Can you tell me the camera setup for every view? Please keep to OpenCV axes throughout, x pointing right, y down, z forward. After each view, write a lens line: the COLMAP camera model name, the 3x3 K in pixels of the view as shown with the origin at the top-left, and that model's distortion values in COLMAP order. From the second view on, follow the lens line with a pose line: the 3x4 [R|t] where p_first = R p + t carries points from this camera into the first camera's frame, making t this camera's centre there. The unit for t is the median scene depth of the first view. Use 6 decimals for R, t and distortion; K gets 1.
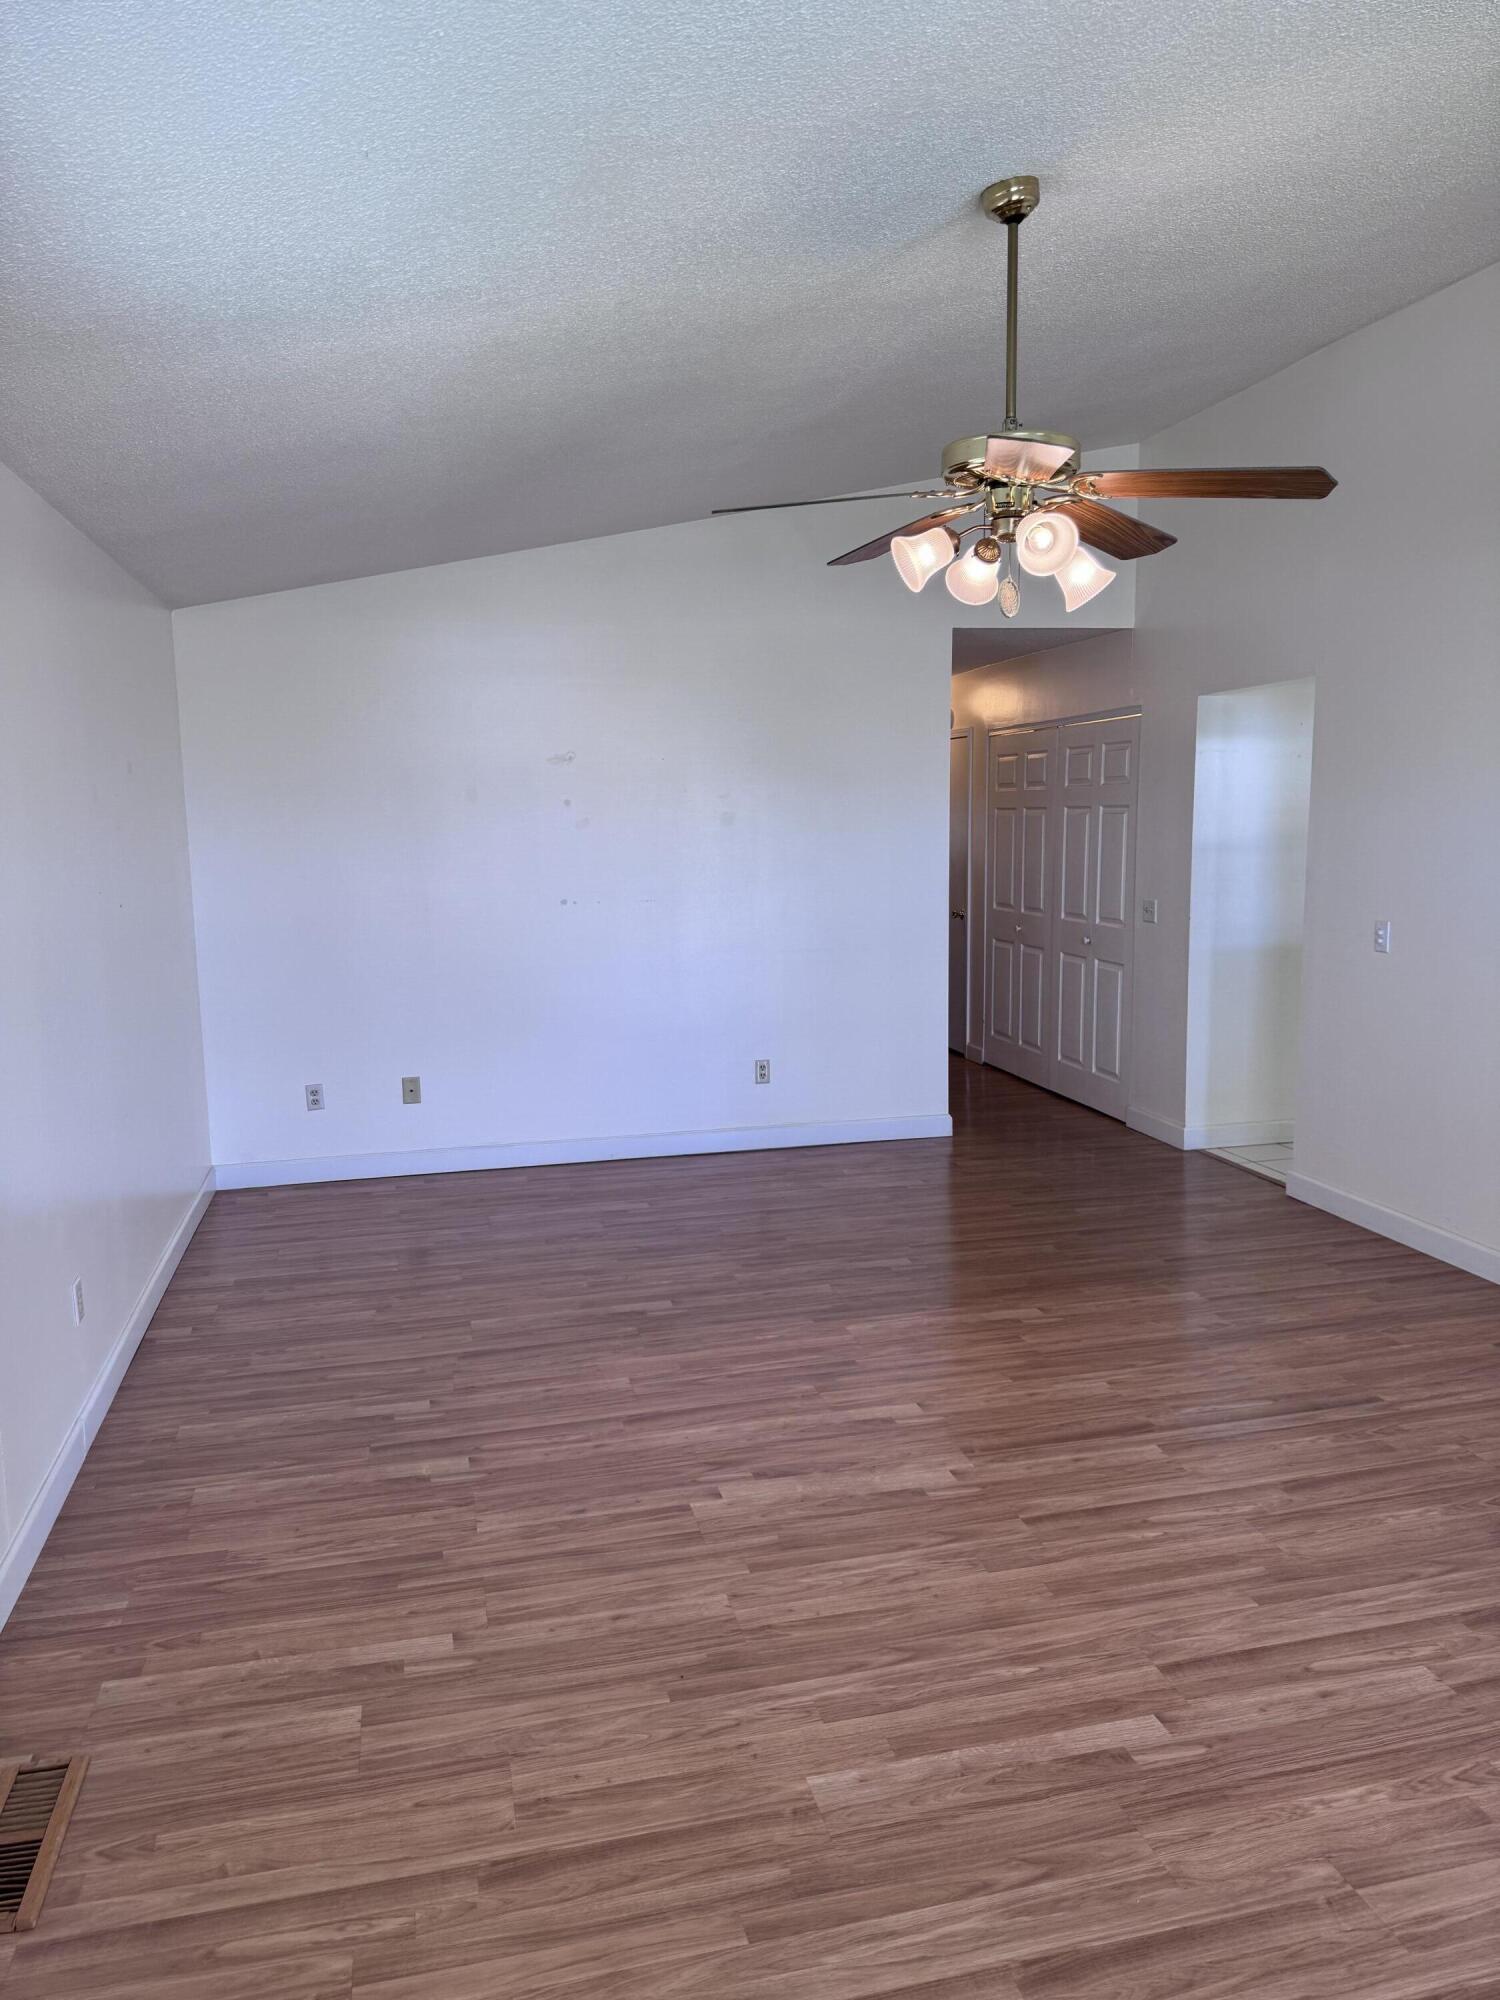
lens RADIAL K [[1407.8, 0, 750.0], [0, 1407.8, 1000.0], [0, 0, 1]] dist [0.095850, -0.104798]
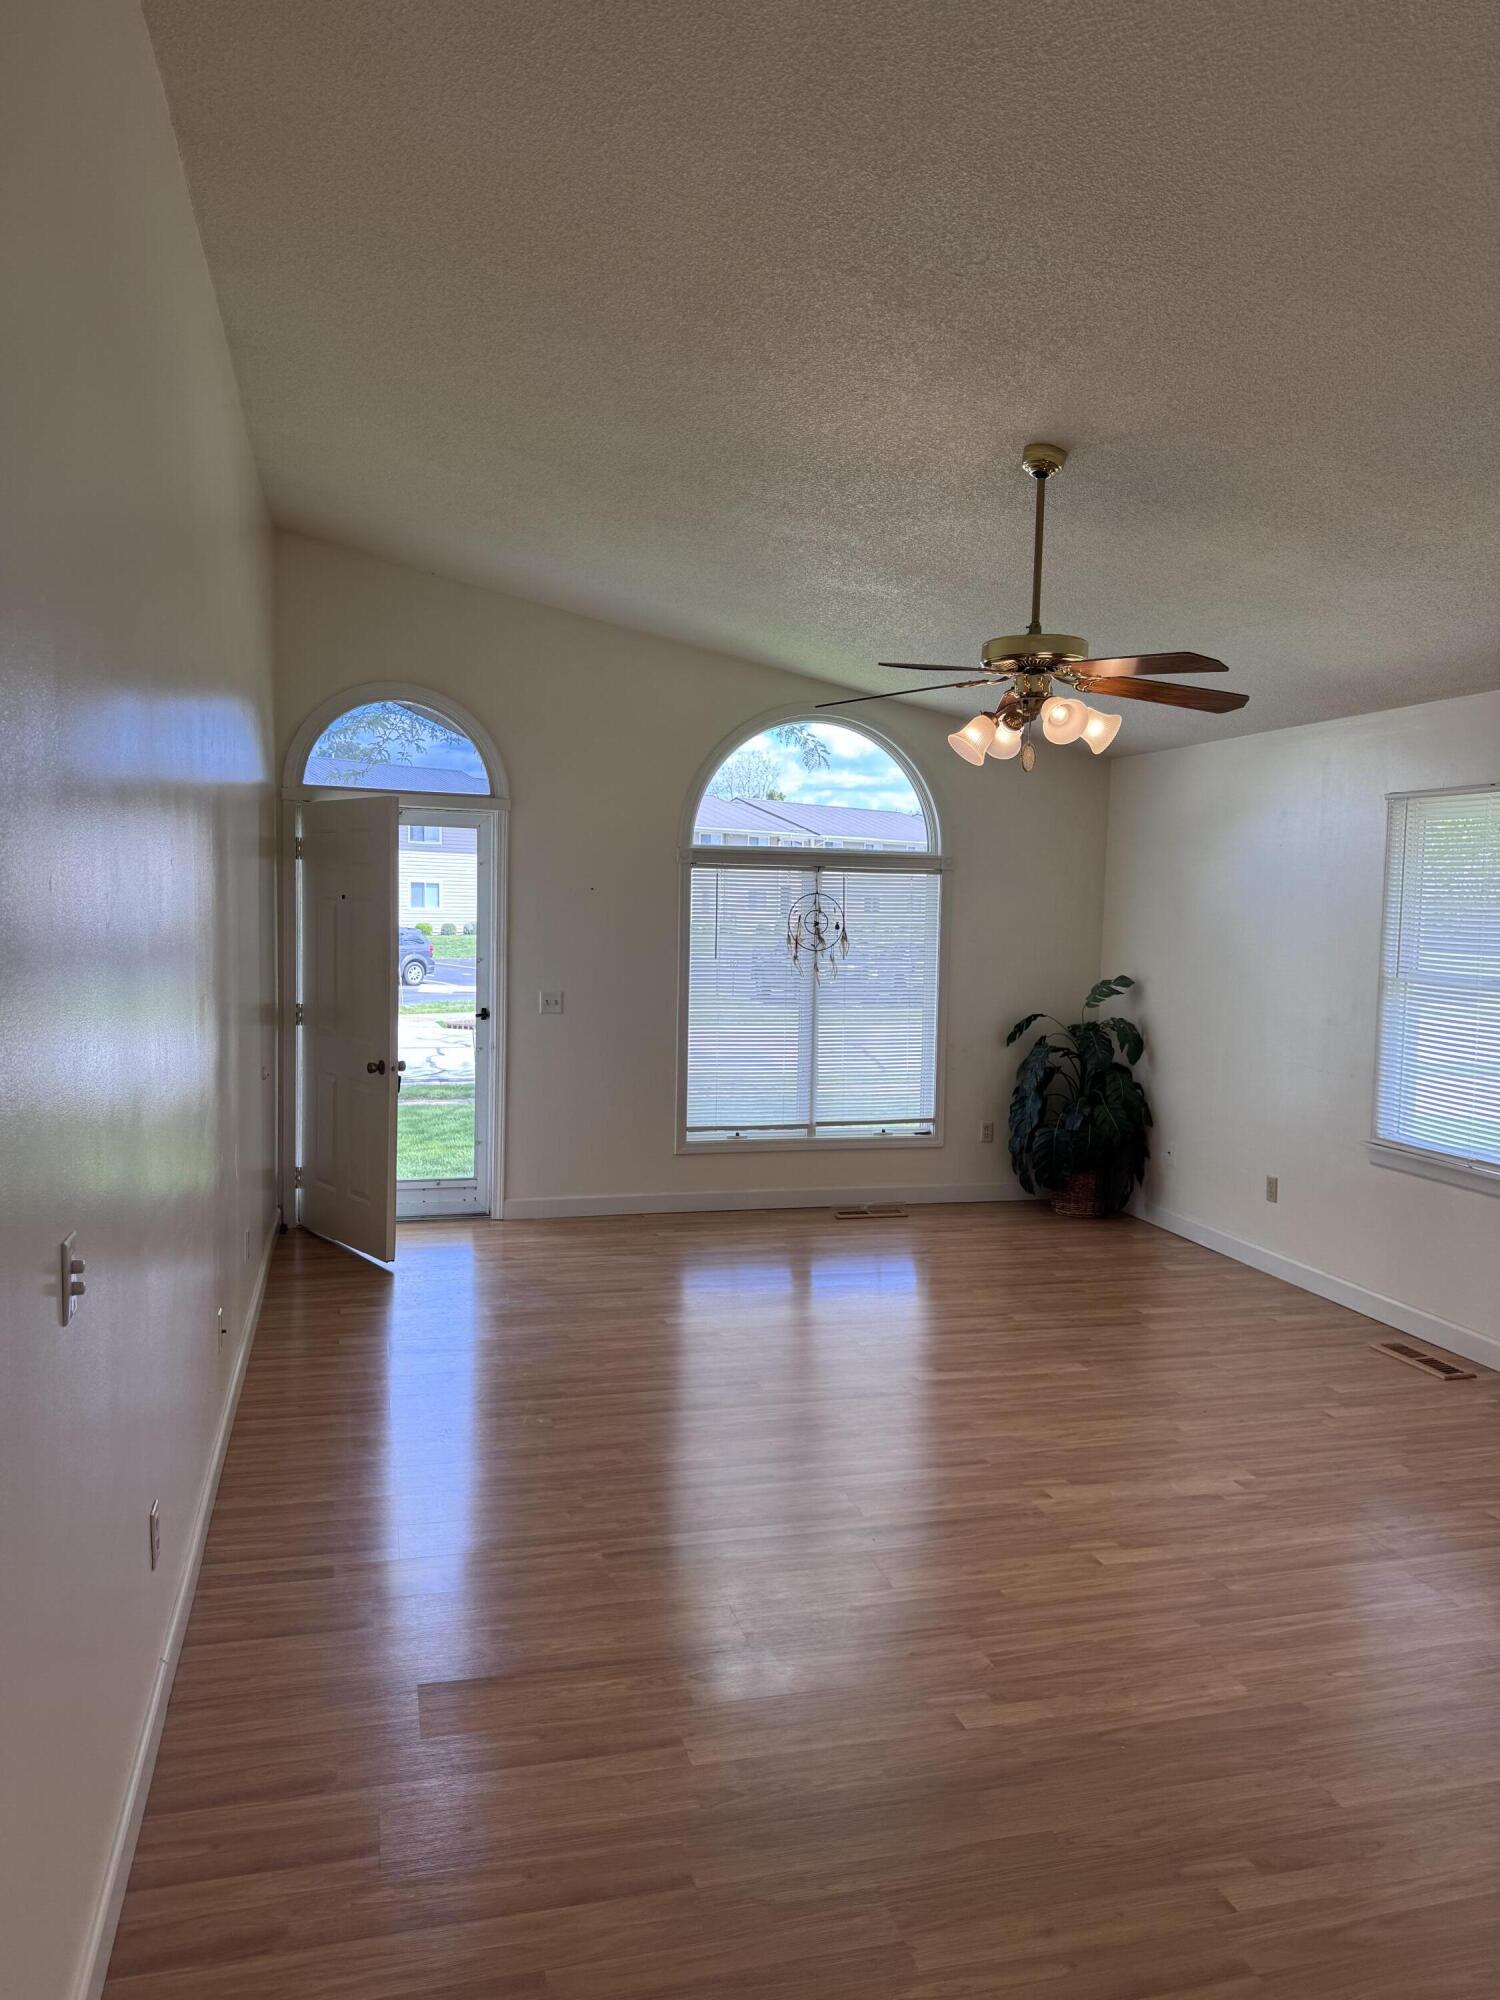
lens RADIAL K [[1407.8, 0, 750.0], [0, 1407.8, 1000.0], [0, 0, 1]] dist [0.095850, -0.104798]
pose [[-0.999702, -0.005958, -0.023689, 0.423850], [-0.010732, 0.978314, 0.206850, -0.301425], [0.021943, 0.207043, -0.978086, 2.091358]]
